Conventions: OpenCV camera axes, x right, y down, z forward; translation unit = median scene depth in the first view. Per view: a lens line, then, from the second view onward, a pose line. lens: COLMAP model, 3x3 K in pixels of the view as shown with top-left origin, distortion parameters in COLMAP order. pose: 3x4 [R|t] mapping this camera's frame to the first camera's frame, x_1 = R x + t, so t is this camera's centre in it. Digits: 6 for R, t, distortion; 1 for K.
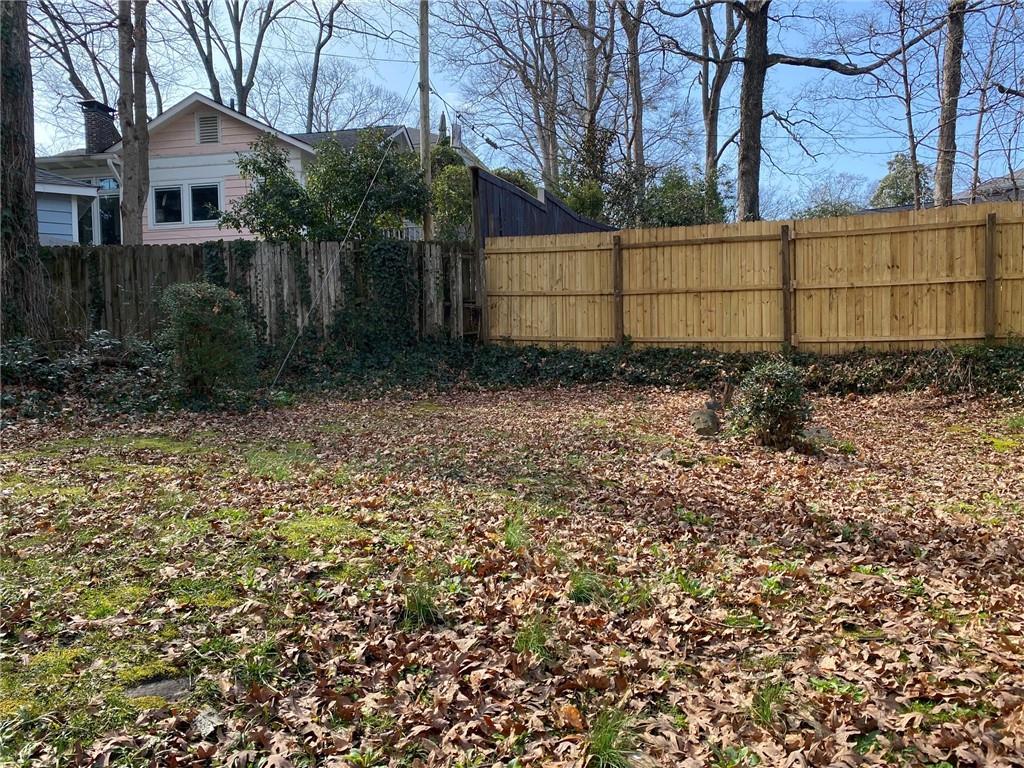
lens RADIAL K [[763.2, 0, 512.0], [0, 763.2, 384.0], [0, 0, 1]] dist [0.033901, -0.072288]
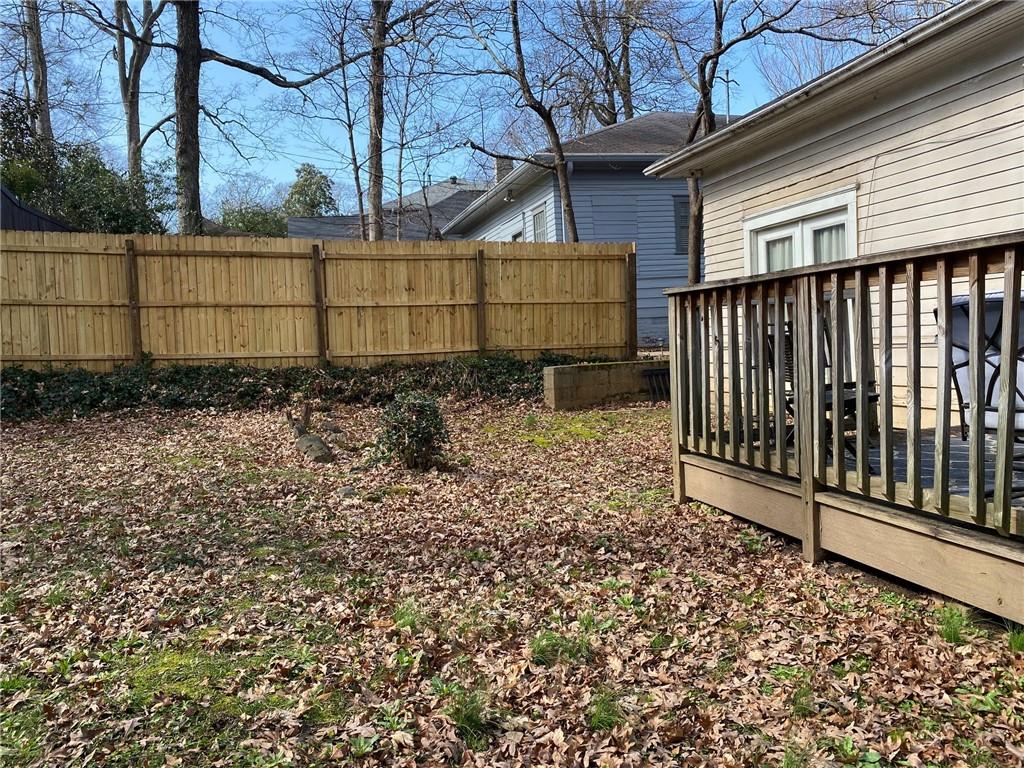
lens RADIAL K [[763.2, 0, 512.0], [0, 763.2, 384.0], [0, 0, 1]] dist [0.033901, -0.072288]
pose [[0.730087, -0.055008, 0.681136, -0.156631], [0.047395, 0.998431, 0.029832, -0.034926], [-0.681709, 0.010502, 0.731548, 0.057486]]
